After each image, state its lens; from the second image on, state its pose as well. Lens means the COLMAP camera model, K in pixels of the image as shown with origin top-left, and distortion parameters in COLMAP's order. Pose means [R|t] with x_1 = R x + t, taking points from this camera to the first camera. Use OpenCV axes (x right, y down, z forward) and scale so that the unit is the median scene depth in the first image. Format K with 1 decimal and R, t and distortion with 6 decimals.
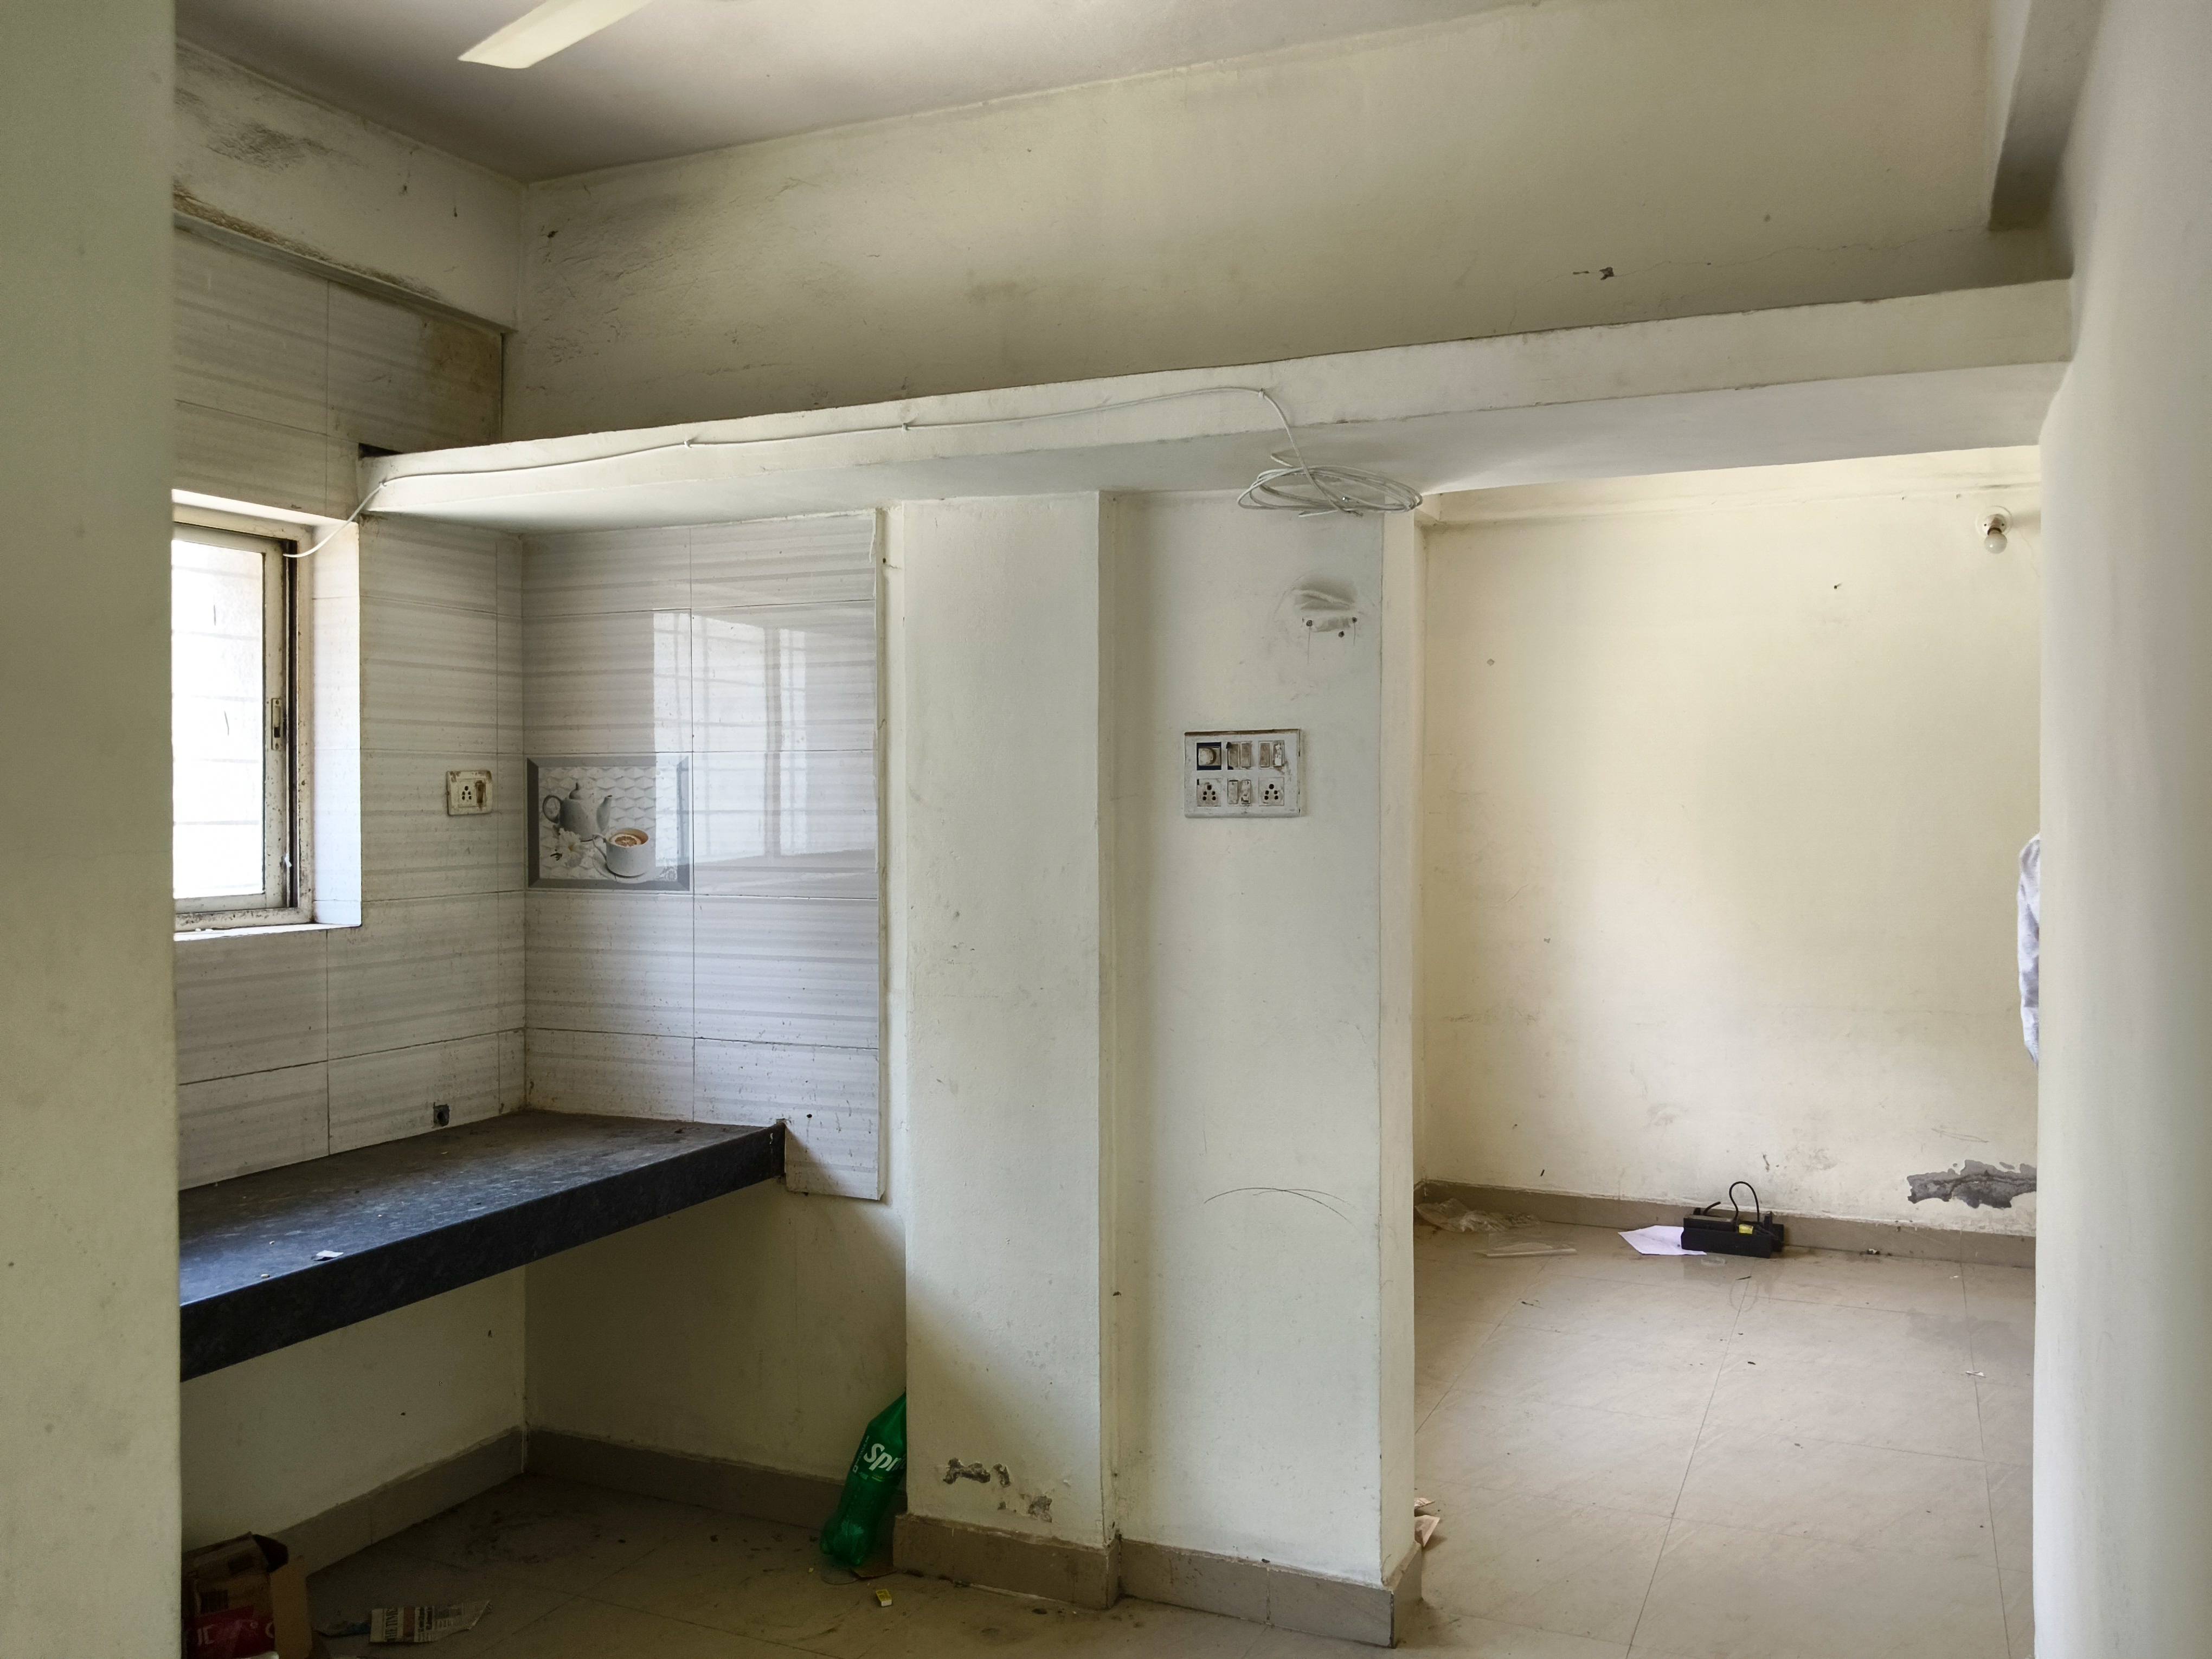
lens RADIAL K [[1710.6, 0, 1104.9], [0, 1710.6, 823.2], [0, 0, 1]] dist [0.083137, -0.196006]
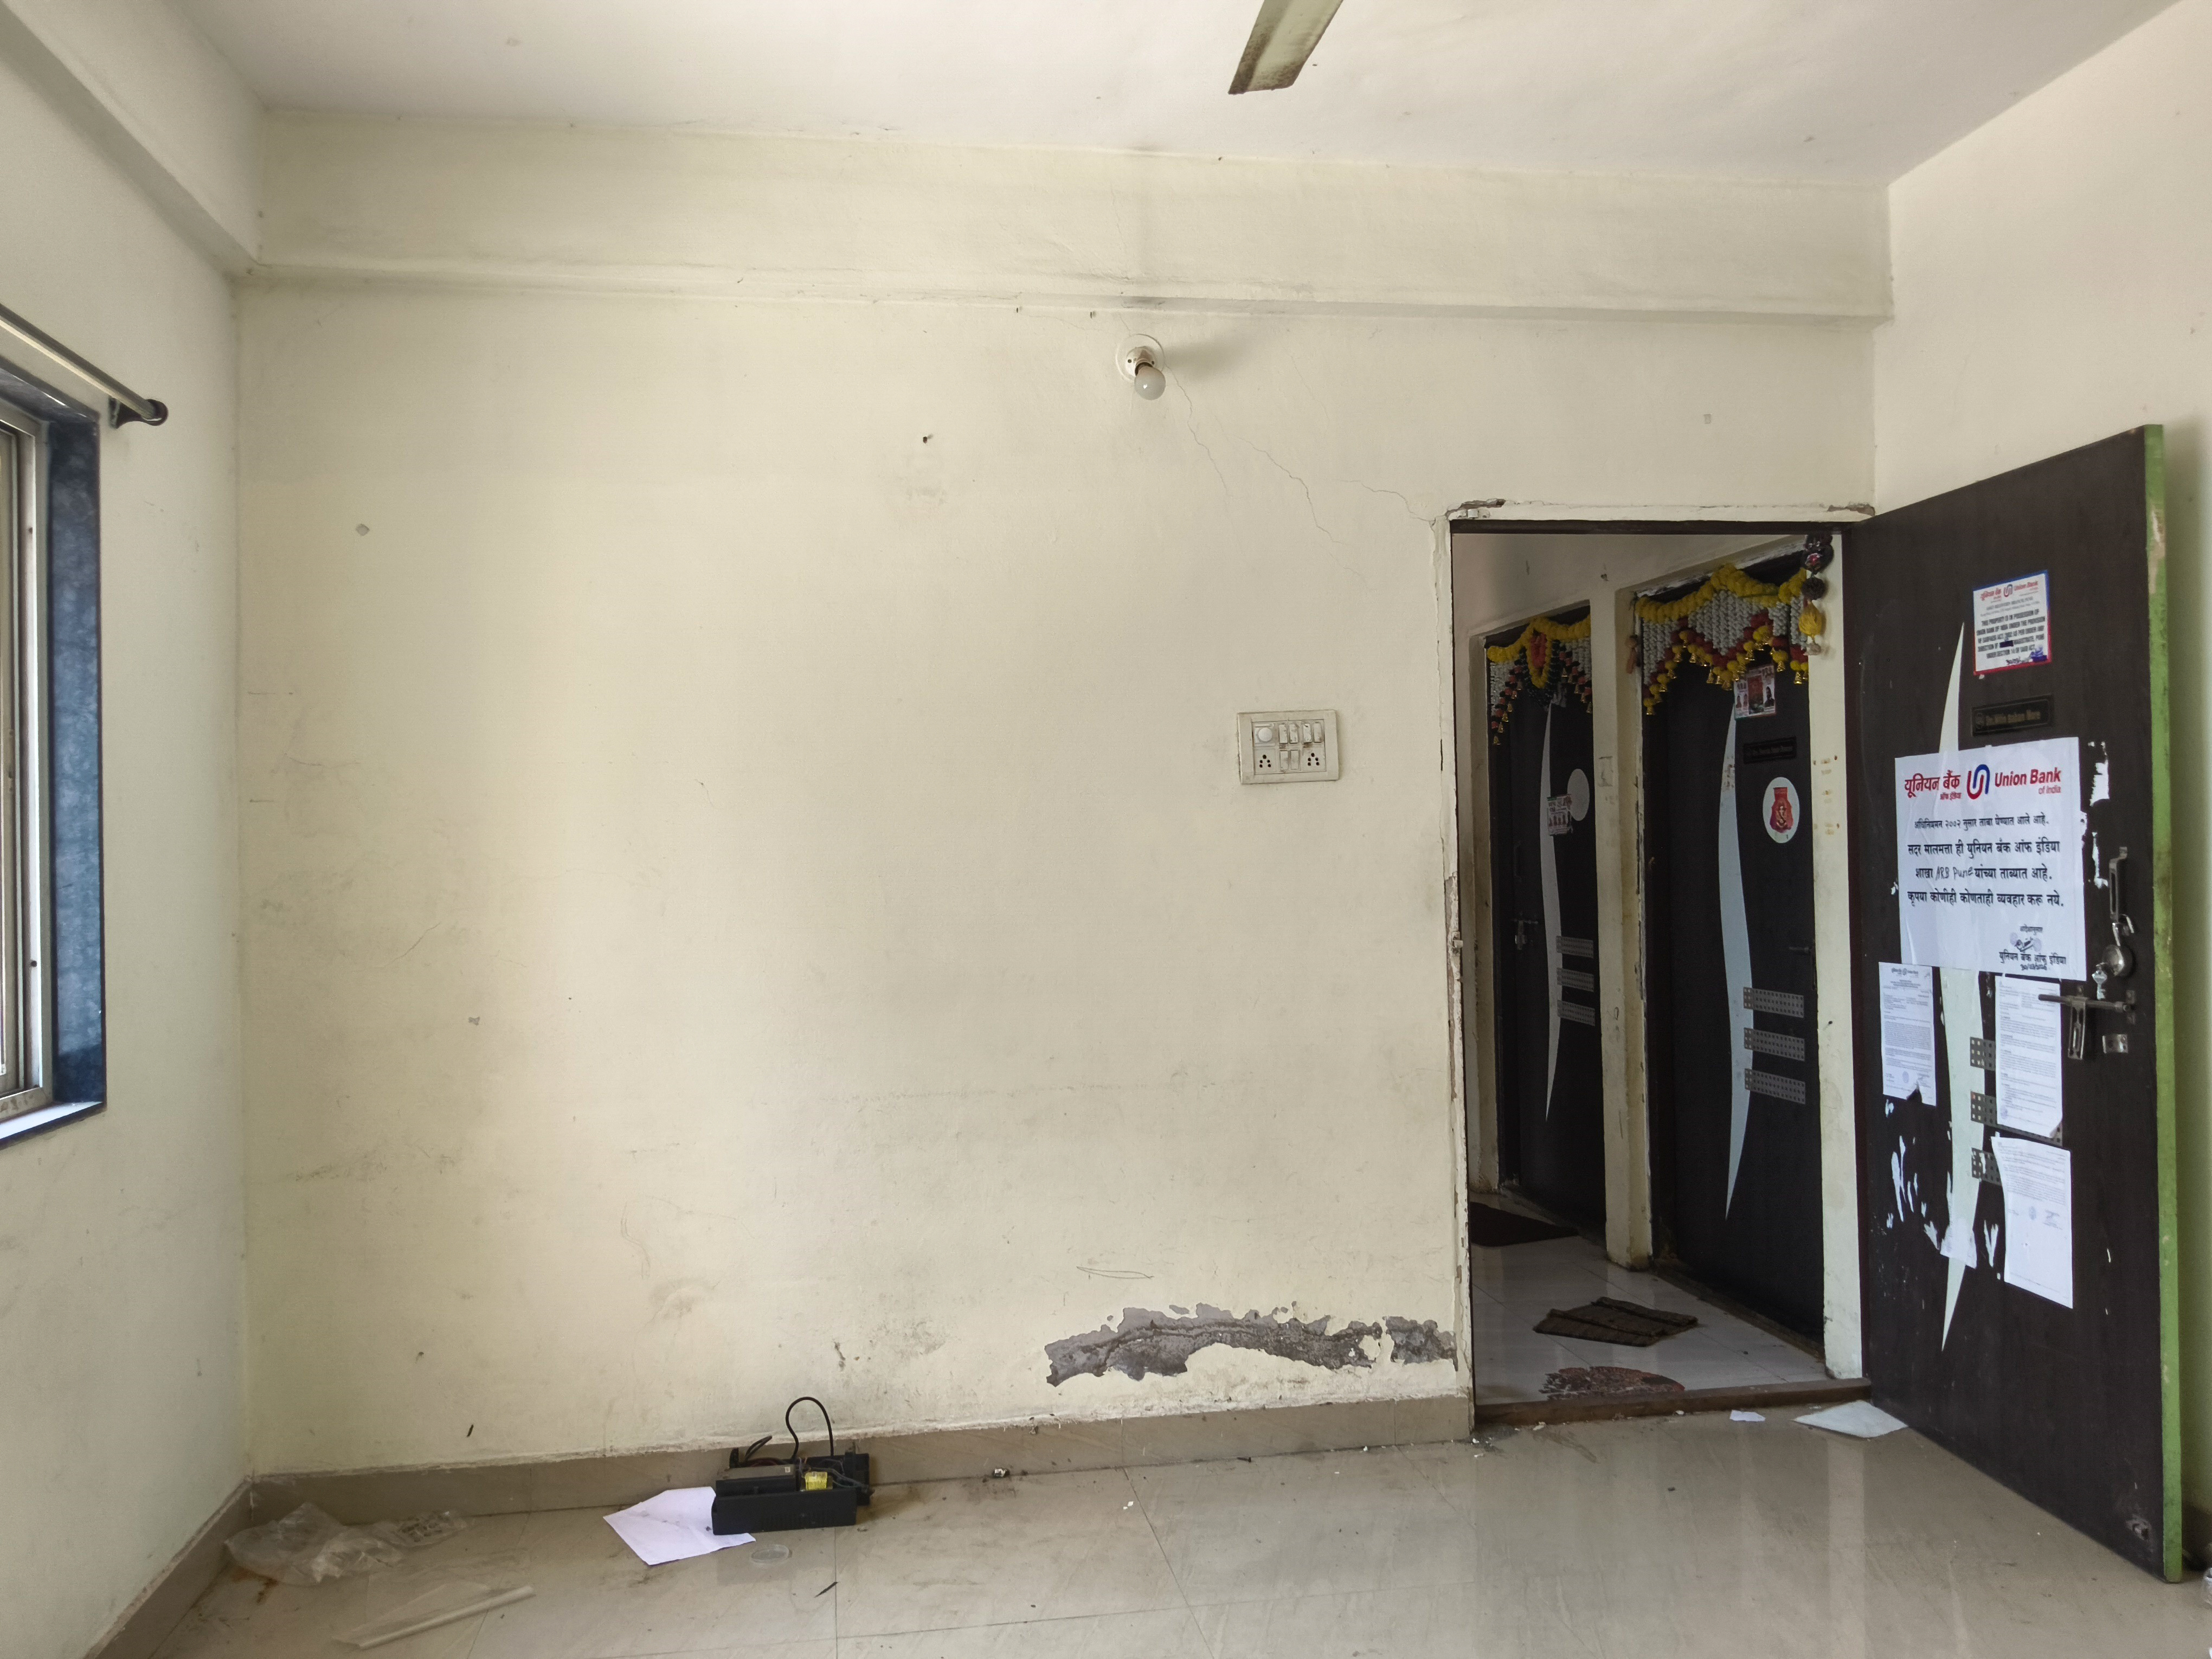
lens RADIAL K [[1710.6, 0, 1104.9], [0, 1710.6, 823.2], [0, 0, 1]] dist [0.083137, -0.196006]
pose [[0.832640, -0.005170, 0.553790, 0.096829], [0.025651, 0.999243, -0.029239, 0.020838], [-0.553220, 0.038551, 0.832143, 0.340949]]
